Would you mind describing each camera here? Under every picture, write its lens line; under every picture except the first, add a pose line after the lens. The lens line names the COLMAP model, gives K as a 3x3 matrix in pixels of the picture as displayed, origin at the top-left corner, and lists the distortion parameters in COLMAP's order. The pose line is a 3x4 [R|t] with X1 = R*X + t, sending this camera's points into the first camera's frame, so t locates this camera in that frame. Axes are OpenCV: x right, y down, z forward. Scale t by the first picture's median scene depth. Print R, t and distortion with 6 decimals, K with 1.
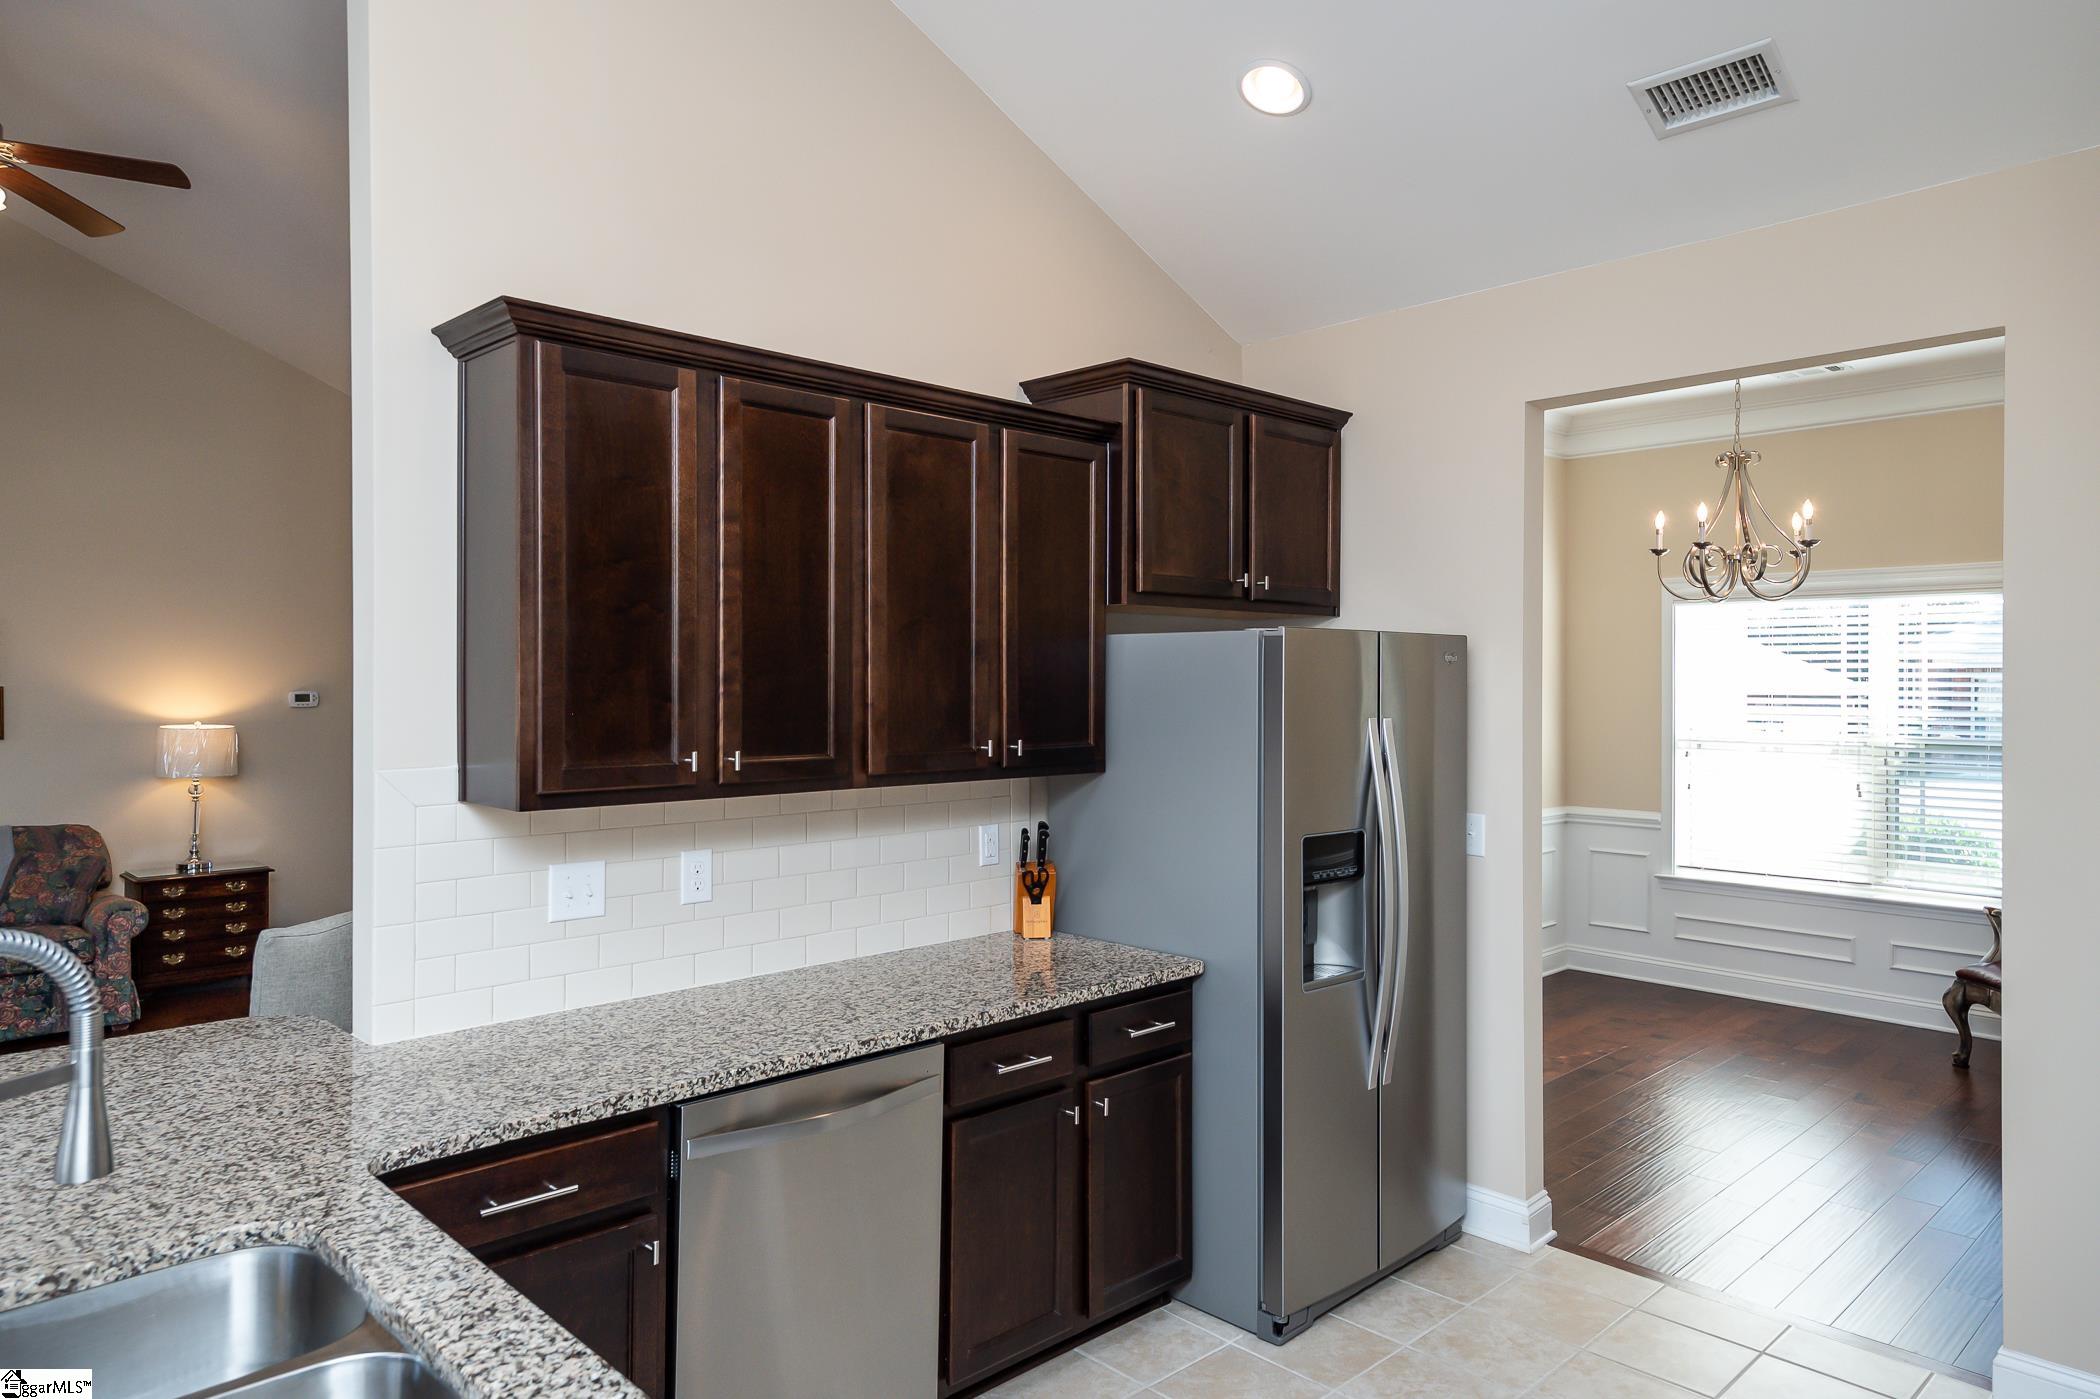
lens RADIAL K [[1339.3, 0, 1058.3], [0, 1339.3, 688.7], [0, 0, 1]] dist [0.029829, 0.000182]
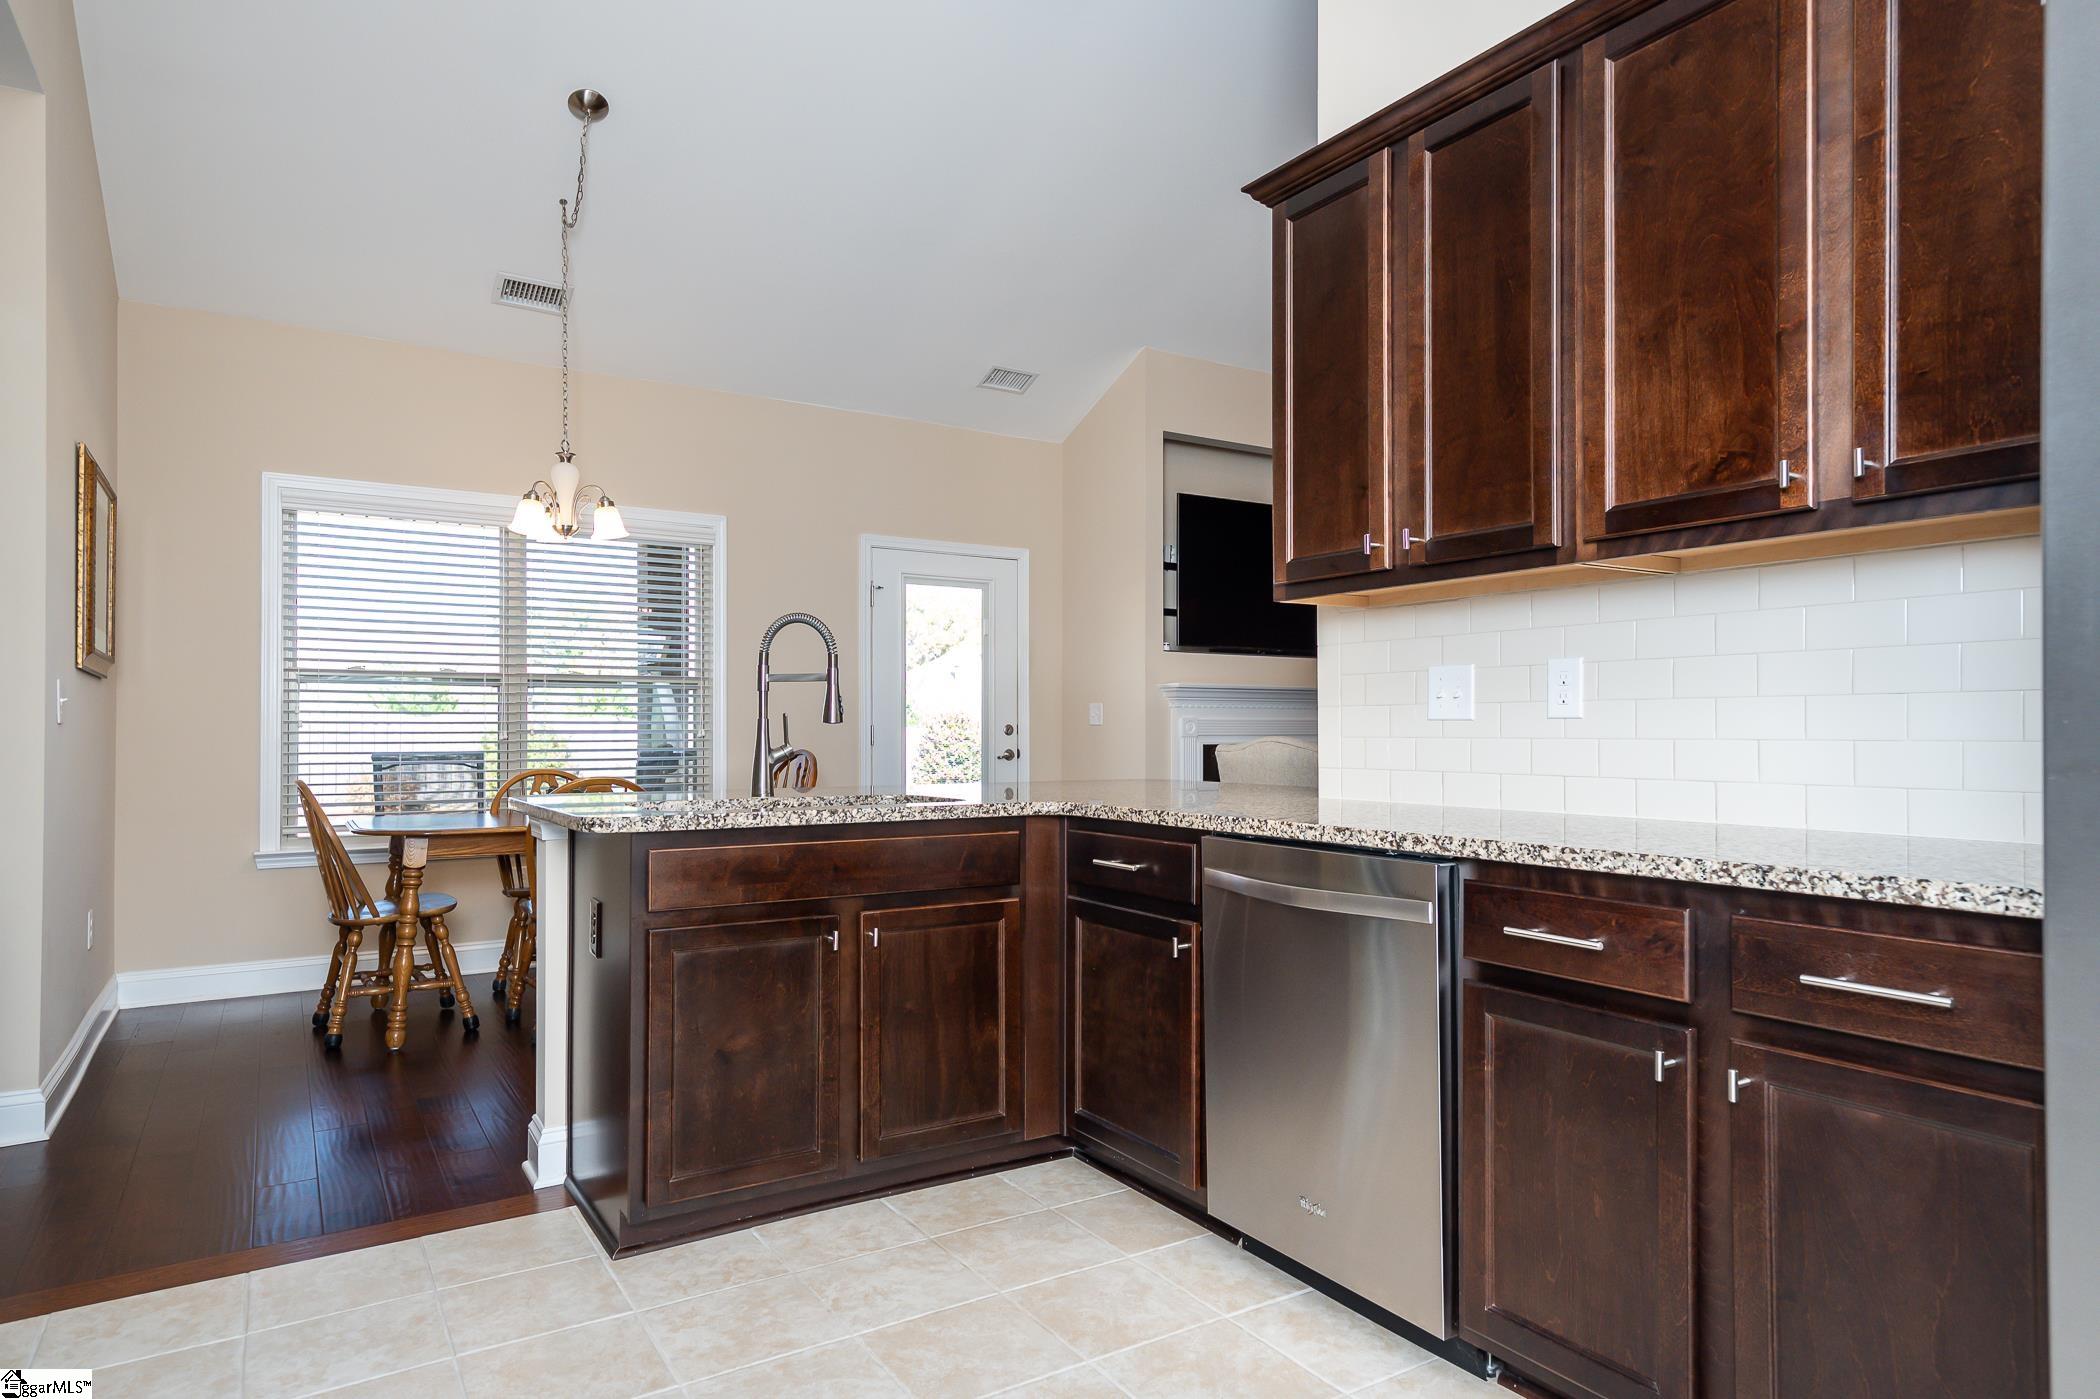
lens RADIAL K [[1196.8, 0, 1055.5], [0, 1196.8, 718.6], [0, 0, 1]] dist [0.021797, 0.000215]
pose [[-0.187853, -0.007335, -0.982170, 0.638014], [-0.008667, 0.999946, -0.005810, 0.188705], [0.982159, 0.007421, -0.187906, 0.924940]]
